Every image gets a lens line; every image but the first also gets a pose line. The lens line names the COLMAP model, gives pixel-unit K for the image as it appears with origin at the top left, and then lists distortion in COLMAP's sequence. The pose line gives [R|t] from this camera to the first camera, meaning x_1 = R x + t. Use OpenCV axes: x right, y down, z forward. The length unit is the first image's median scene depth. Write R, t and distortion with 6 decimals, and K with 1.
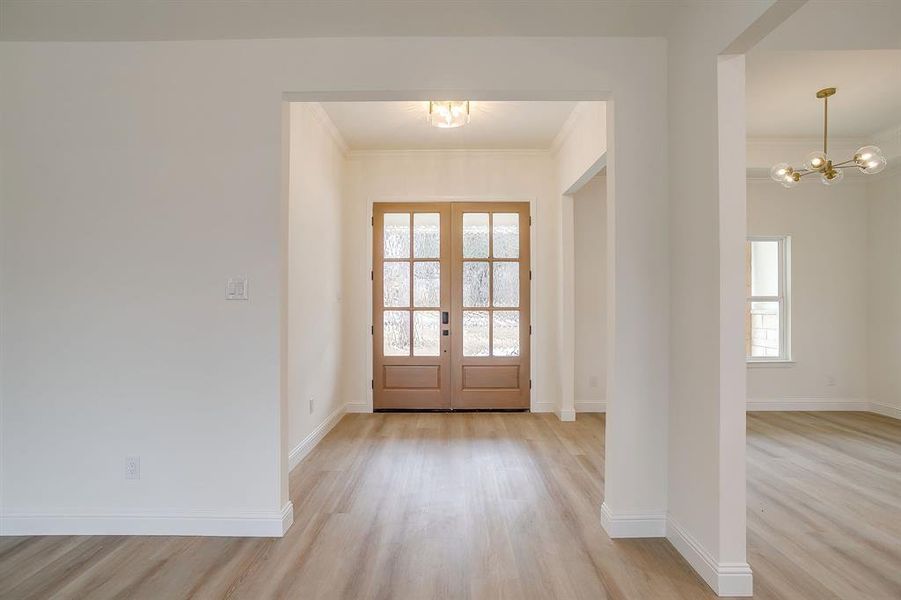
lens RADIAL K [[419.0, 0, 455.8], [0, 419.0, 300.7], [0, 0, 1]] dist [-0.004434, 0.001756]
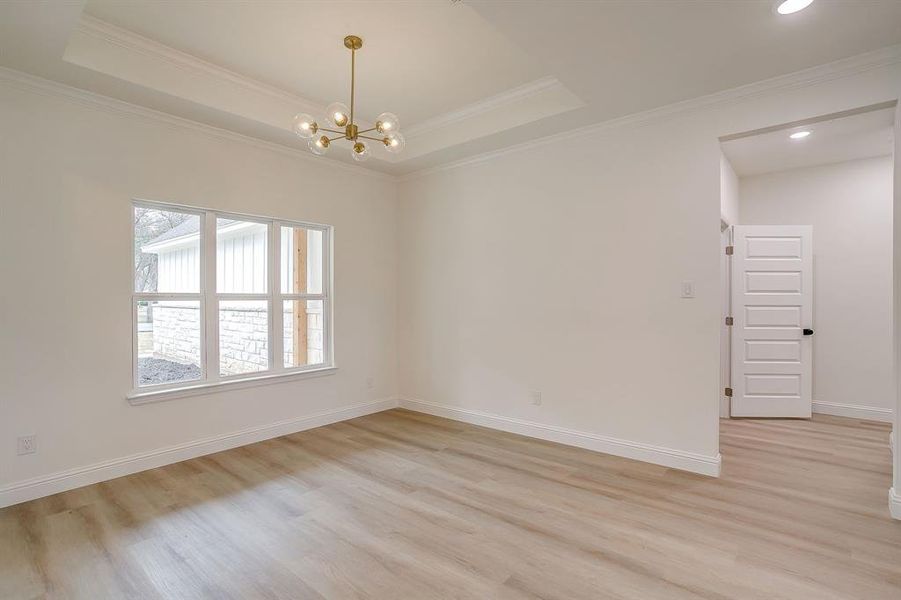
lens RADIAL K [[441.4, 0, 451.5], [0, 441.4, 294.0], [0, 0, 1]] dist [-0.046929, 0.017968]
pose [[0.638202, 0.008717, 0.769820, 0.228740], [-0.001875, 0.999951, -0.009768, -0.002417], [-0.769867, 0.004790, 0.638186, 0.200783]]
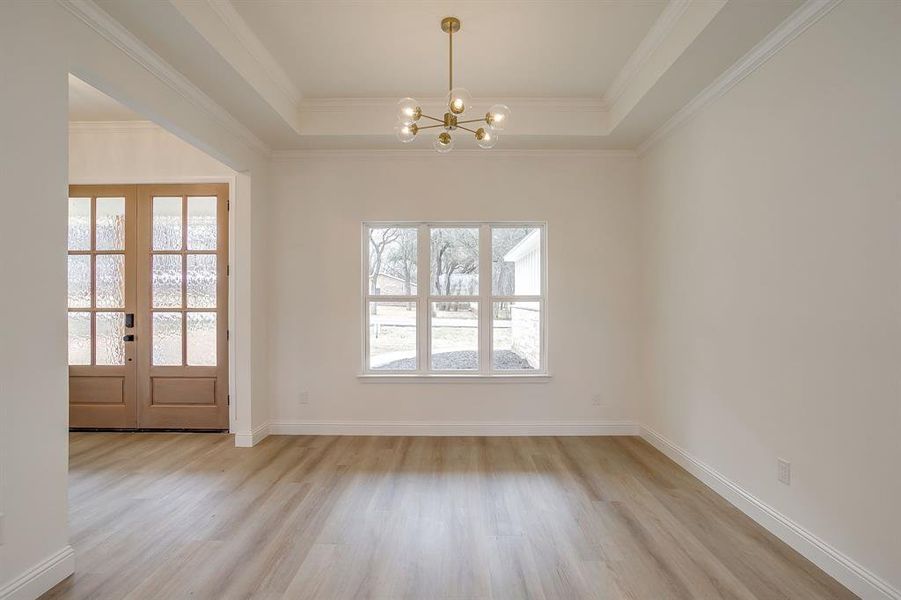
lens RADIAL K [[441.4, 0, 451.9], [0, 441.4, 299.7], [0, 0, 1]] dist [-0.046929, 0.017968]
pose [[0.999987, 0.002467, -0.004525, 0.629492], [-0.002455, 0.999994, 0.002546, -0.004985], [0.004531, -0.002535, 0.999987, 0.127066]]
